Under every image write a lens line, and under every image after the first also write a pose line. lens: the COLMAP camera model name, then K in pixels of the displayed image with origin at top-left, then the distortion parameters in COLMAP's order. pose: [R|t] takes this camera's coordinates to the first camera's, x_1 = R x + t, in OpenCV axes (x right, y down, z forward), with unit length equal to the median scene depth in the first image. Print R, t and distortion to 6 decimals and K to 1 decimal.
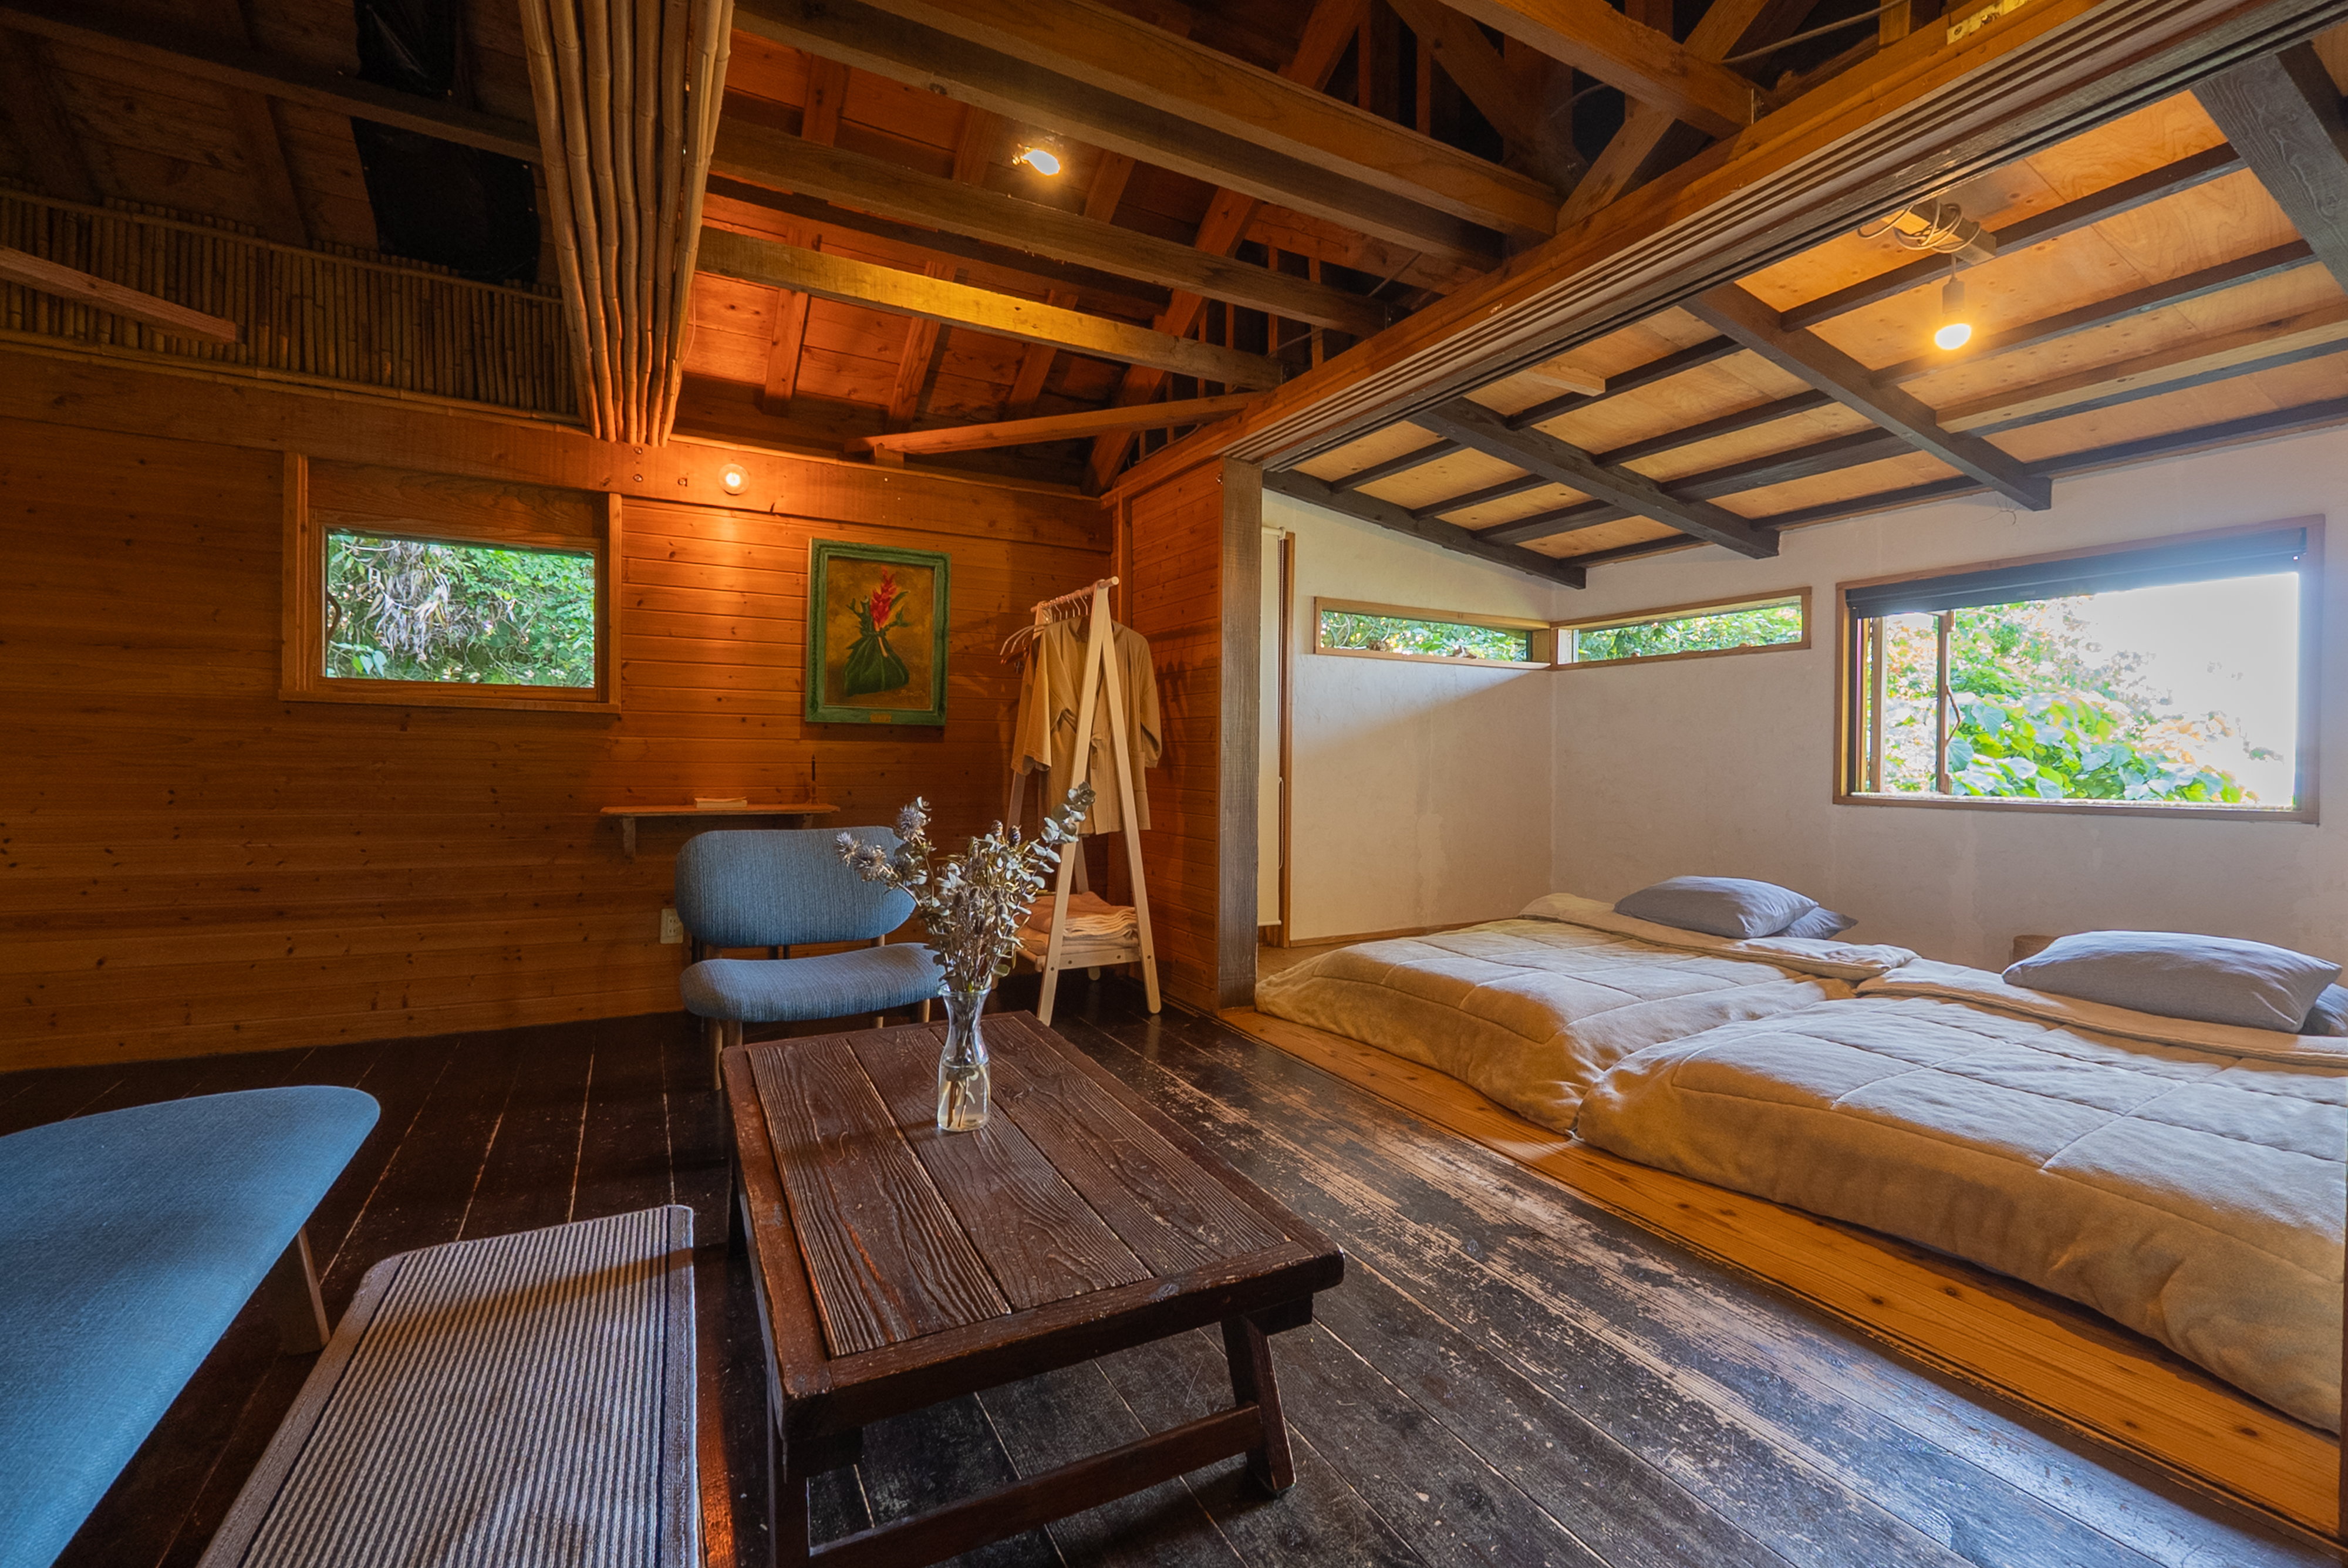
lens RADIAL K [[998.4, 0, 1174.0], [0, 998.4, 784.0], [0, 0, 1]] dist [-0.002087, -0.000190]
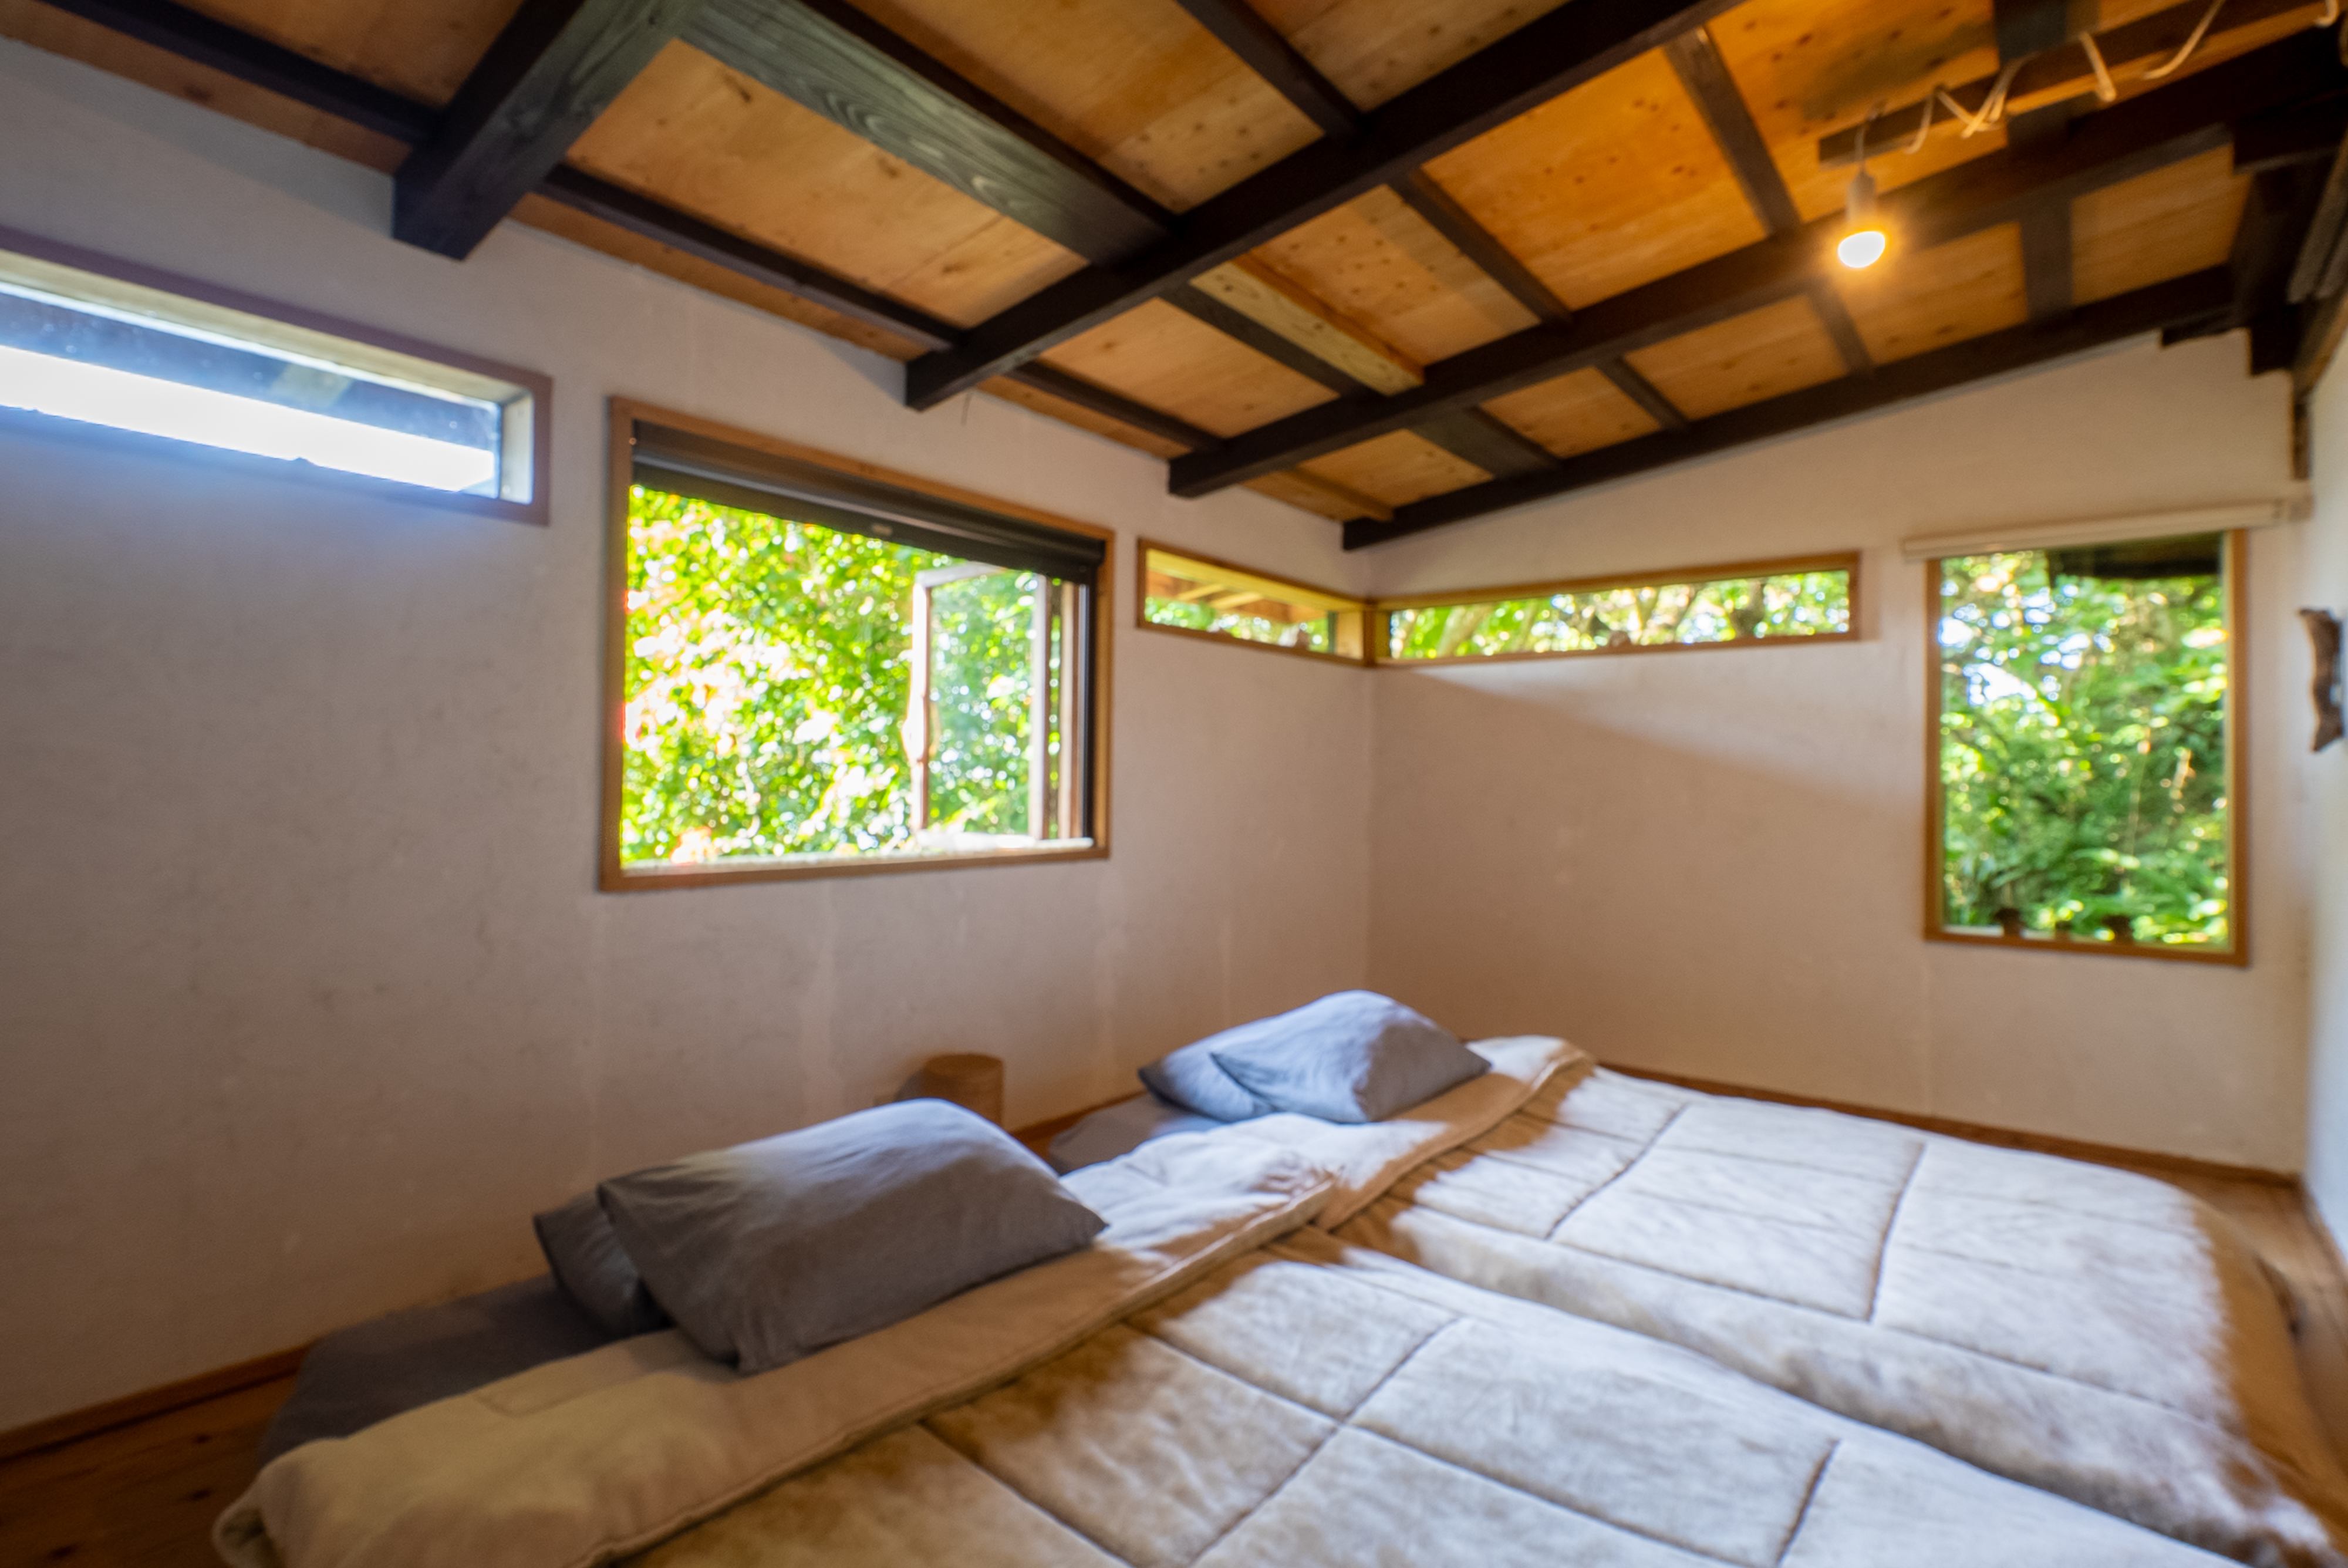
lens RADIAL K [[1122.5, 0, 1174.0], [0, 1122.5, 784.0], [0, 0, 1]] dist [0.001987, 0.000278]
pose [[-0.381794, -0.022373, 0.923976, 0.103184], [-0.004362, 0.999739, 0.022405, -0.041088], [-0.924237, 0.004524, -0.381792, 0.944007]]
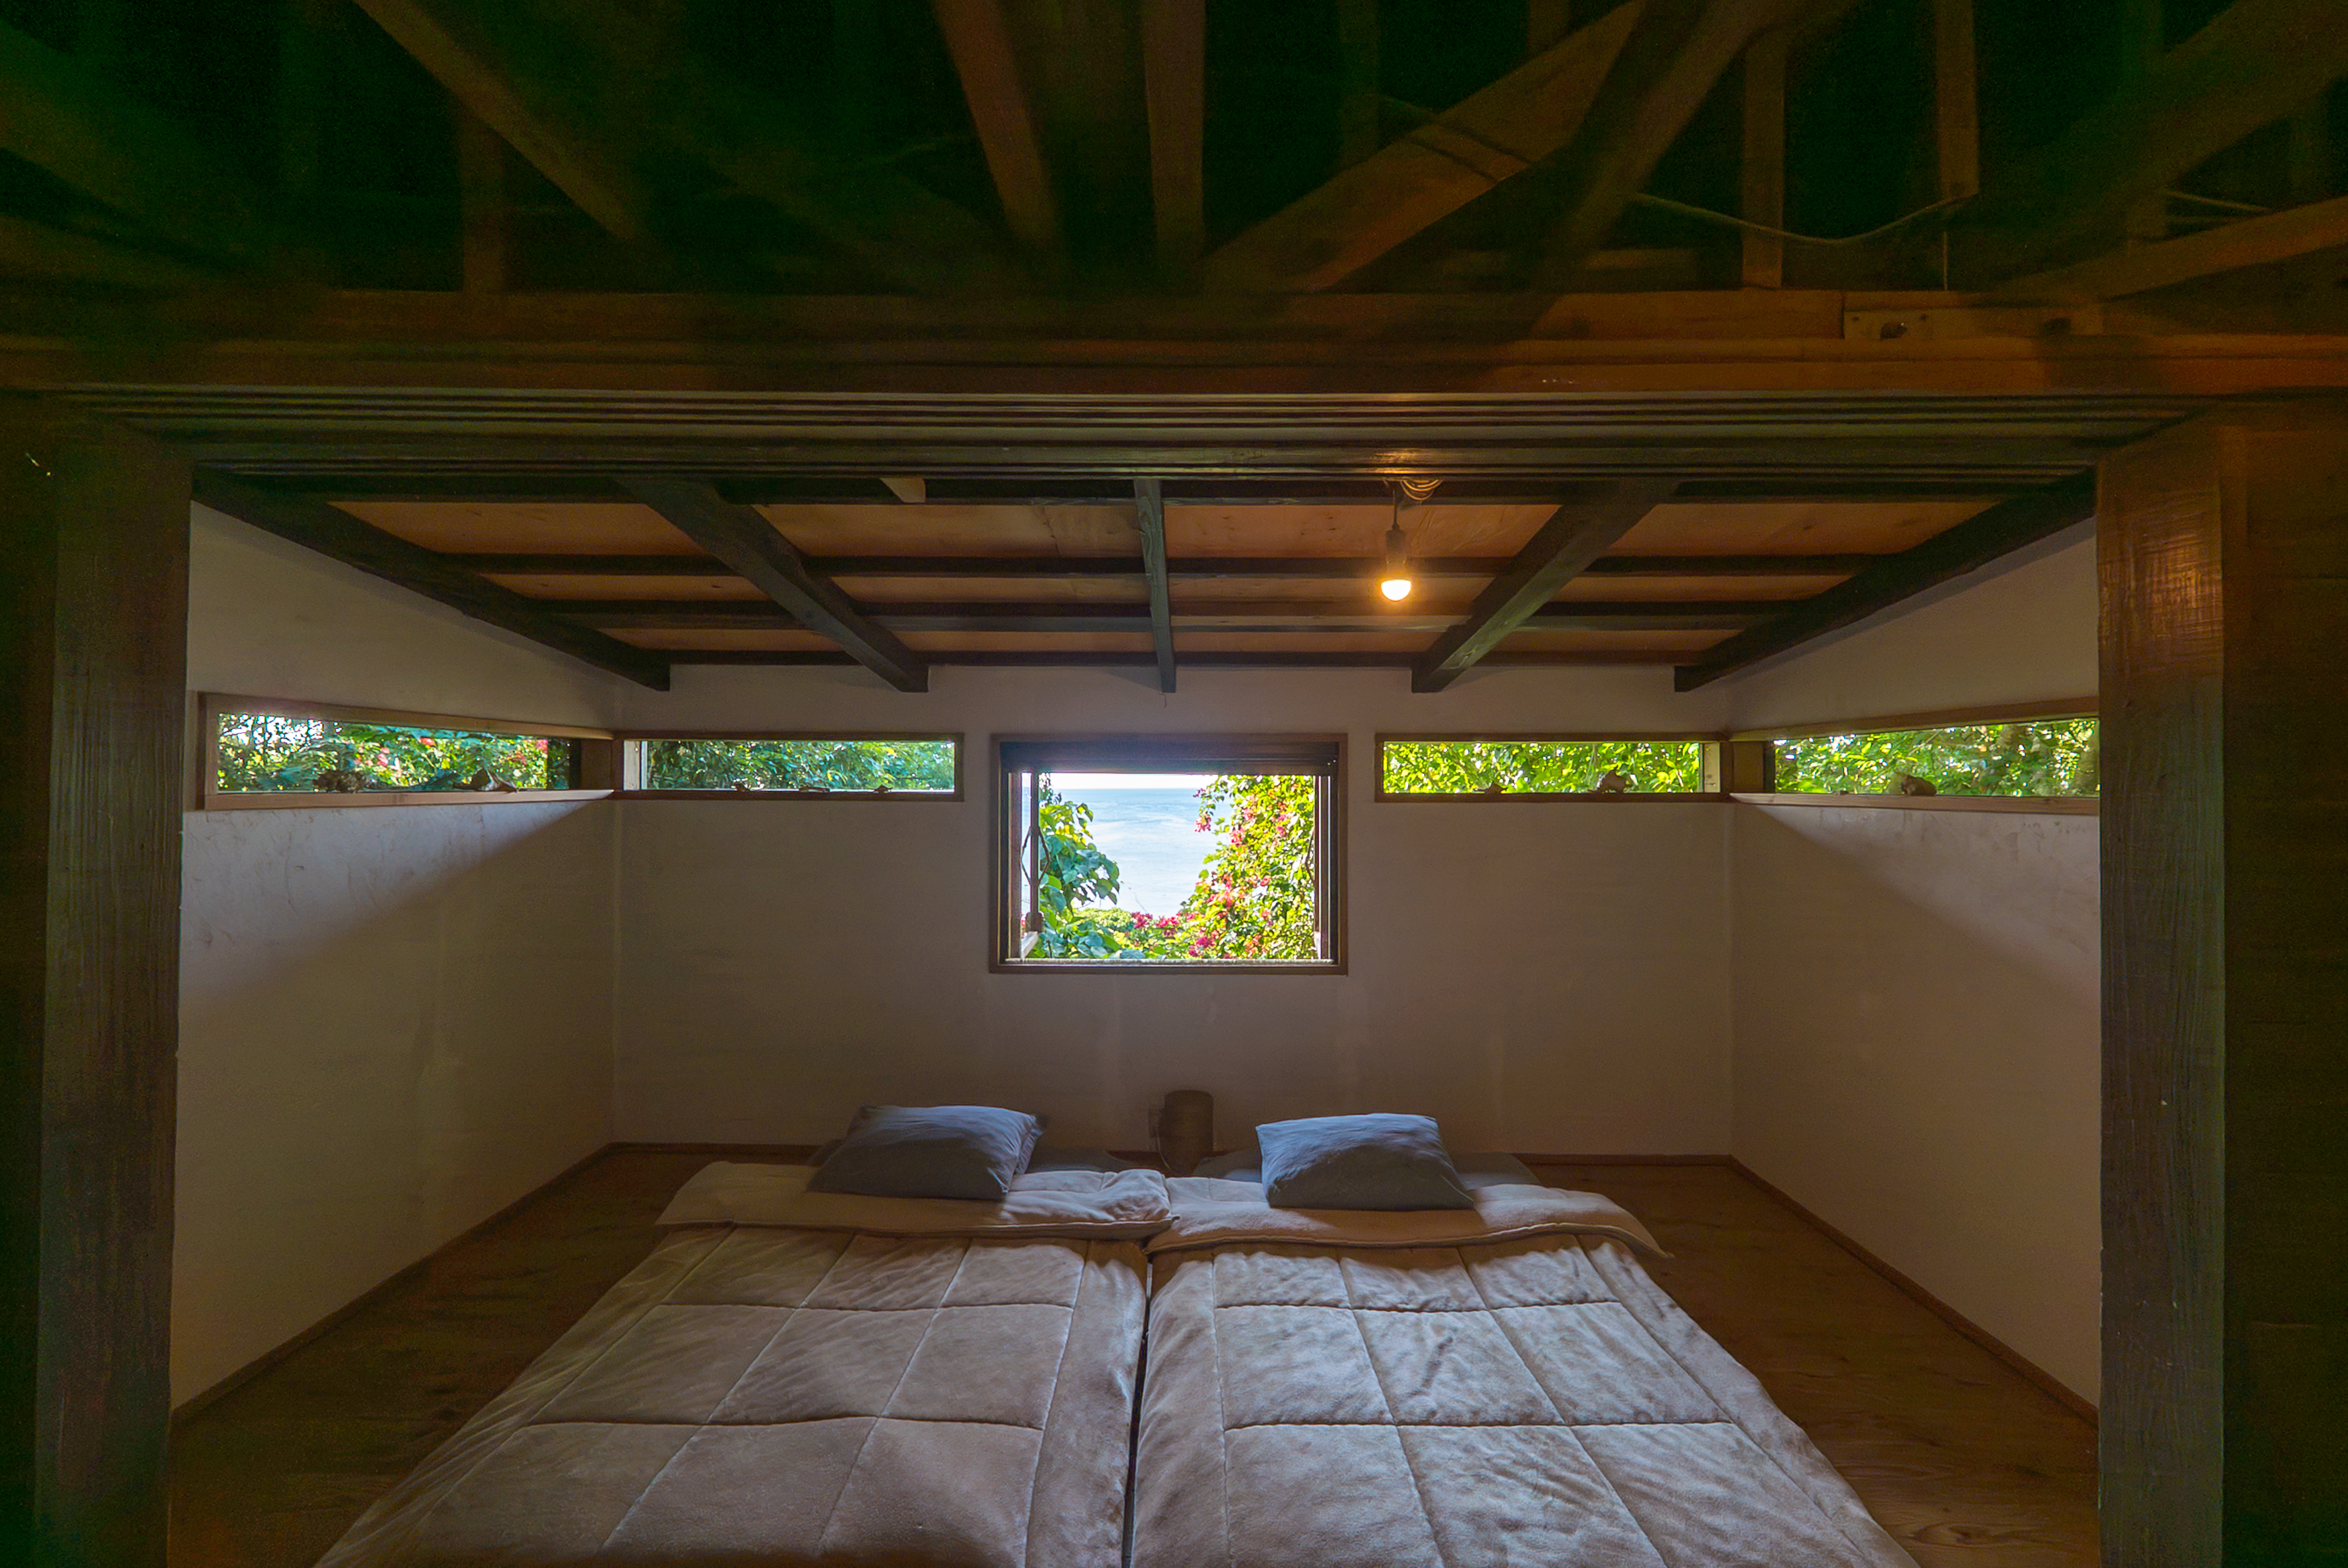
lens RADIAL K [[998.4, 0, 1174.0], [0, 998.4, 784.0], [0, 0, 1]] dist [-0.002087, -0.000190]
pose [[0.503062, -0.007934, 0.864214, -0.043366], [0.023433, 0.999715, -0.004463, -0.144088], [-0.863933, 0.022496, 0.503105, 0.386369]]
